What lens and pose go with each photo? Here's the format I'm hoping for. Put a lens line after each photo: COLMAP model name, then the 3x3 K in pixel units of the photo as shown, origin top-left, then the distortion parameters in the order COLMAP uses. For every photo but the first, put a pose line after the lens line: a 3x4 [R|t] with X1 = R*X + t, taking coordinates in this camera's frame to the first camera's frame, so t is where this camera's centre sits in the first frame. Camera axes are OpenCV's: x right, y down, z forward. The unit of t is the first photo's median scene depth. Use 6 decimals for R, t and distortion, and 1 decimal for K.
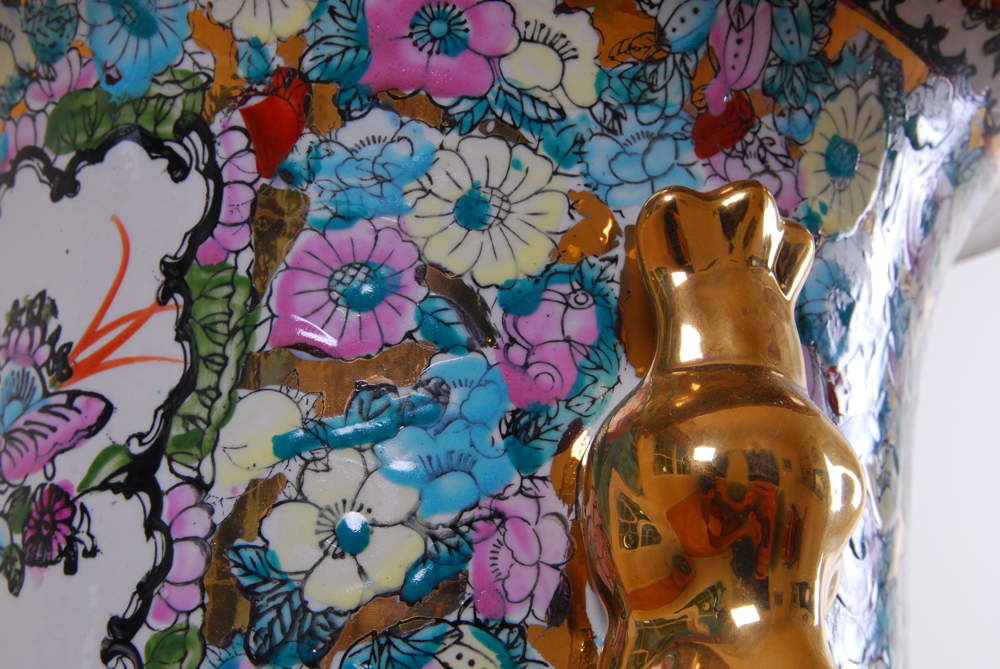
lens RADIAL K [[1889.1, 0, 483.3], [0, 1889.1, 356.6], [0, 0, 1]] dist [0.022055, -0.455706]
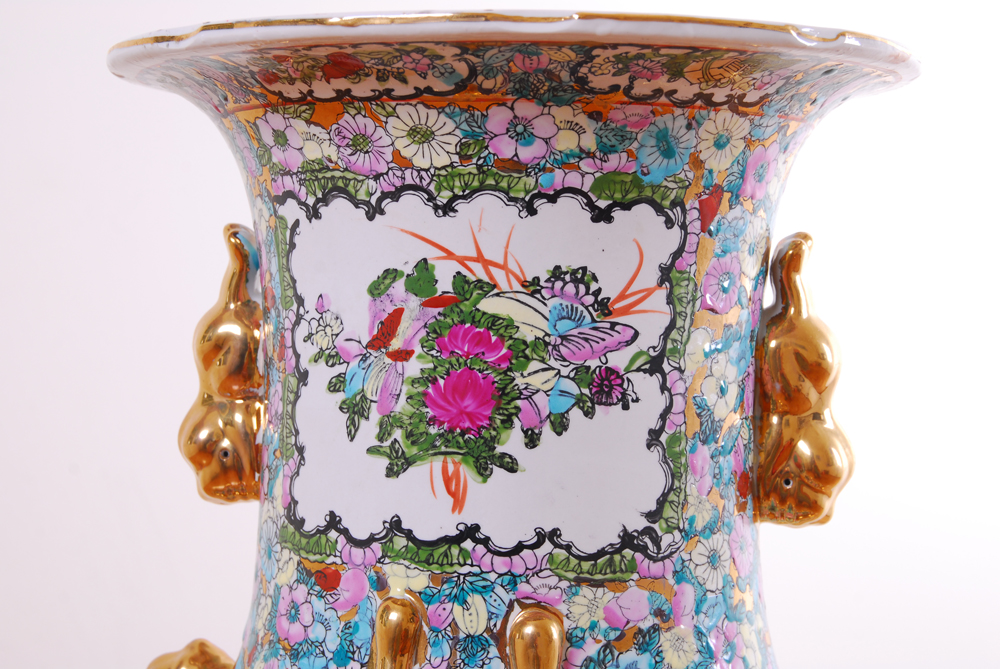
lens RADIAL K [[1889.1, 0, 483.3], [0, 1889.1, 356.6], [0, 0, 1]] dist [0.022055, -0.455706]
pose [[0.478659, -0.114722, 0.870473, -2.176164], [-0.234293, 0.938787, 0.252559, -0.454657], [-0.846163, -0.324835, 0.422481, 0.221574]]
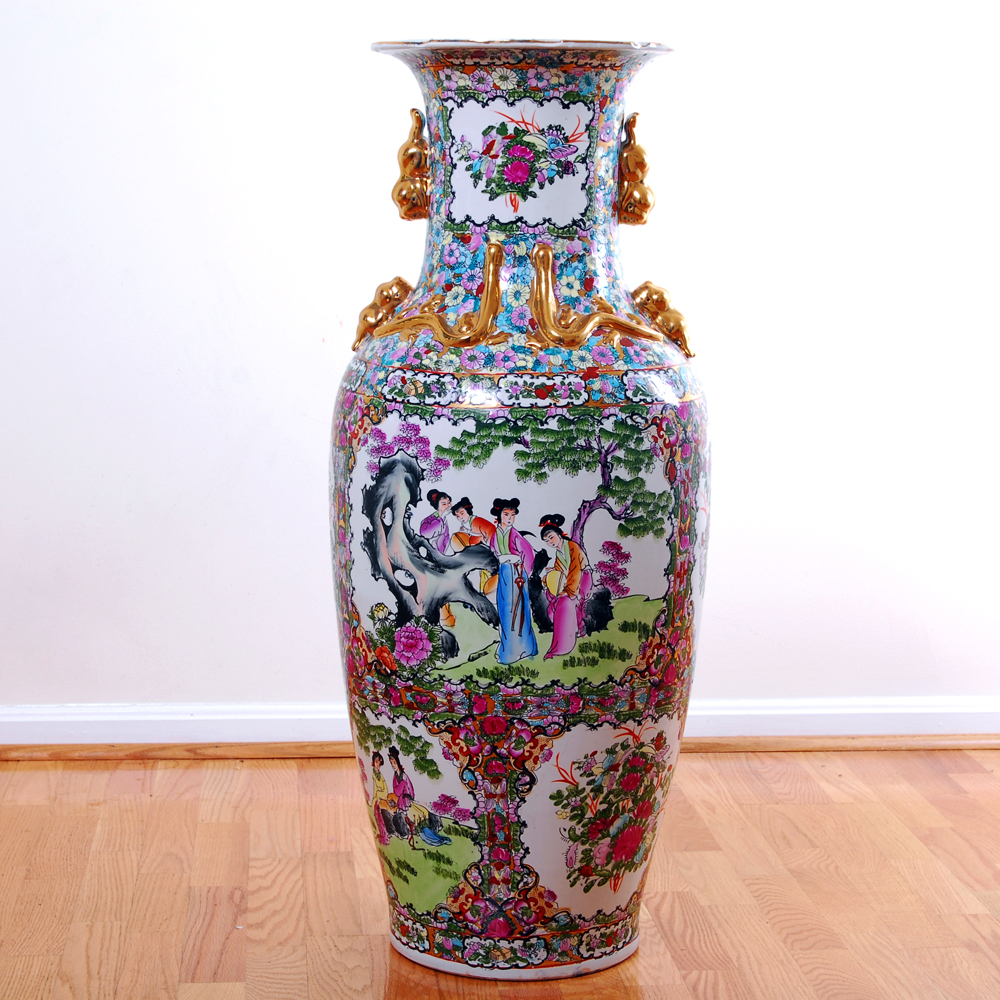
lens RADIAL K [[2273.8, 0, 500.0], [0, 2273.8, 500.0], [0, 0, 1]] dist [0.014315, 0.095808]
pose [[0.389009, -0.215952, 0.895565, -7.143048], [-0.253304, 0.909592, 0.329362, -1.301300], [-0.885725, -0.354975, 0.299138, -1.387724]]
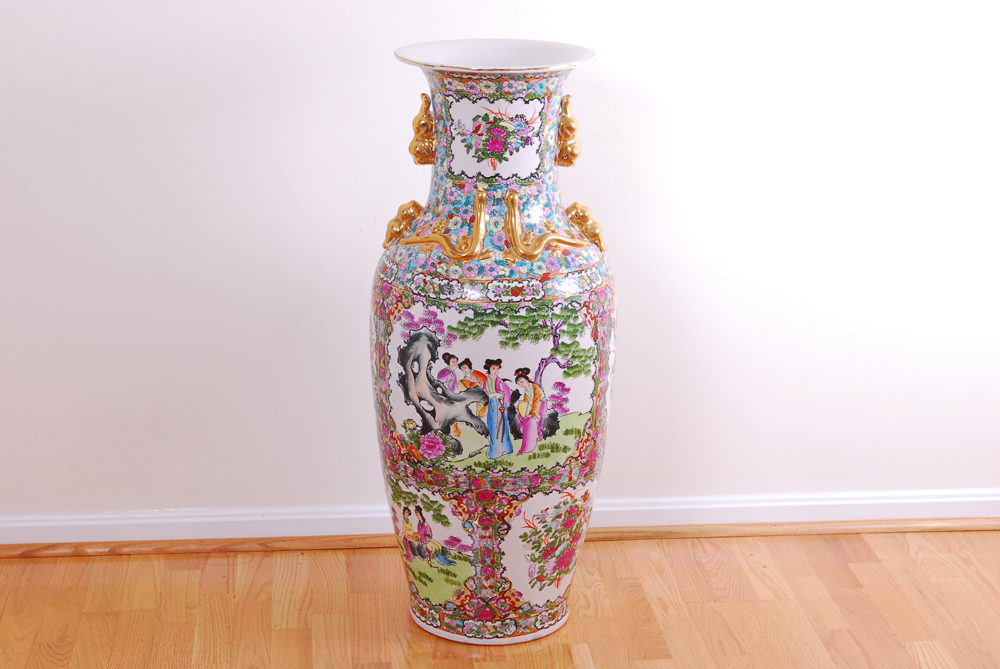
lens RADIAL K [[1889.1, 0, 483.3], [0, 1889.1, 356.6], [0, 0, 1]] dist [0.022055, -0.455706]
pose [[0.320963, -0.352896, 0.878890, -8.991337], [-0.264790, 0.857545, 0.441024, -3.093604], [-0.909324, -0.374273, 0.181797, -0.918011]]
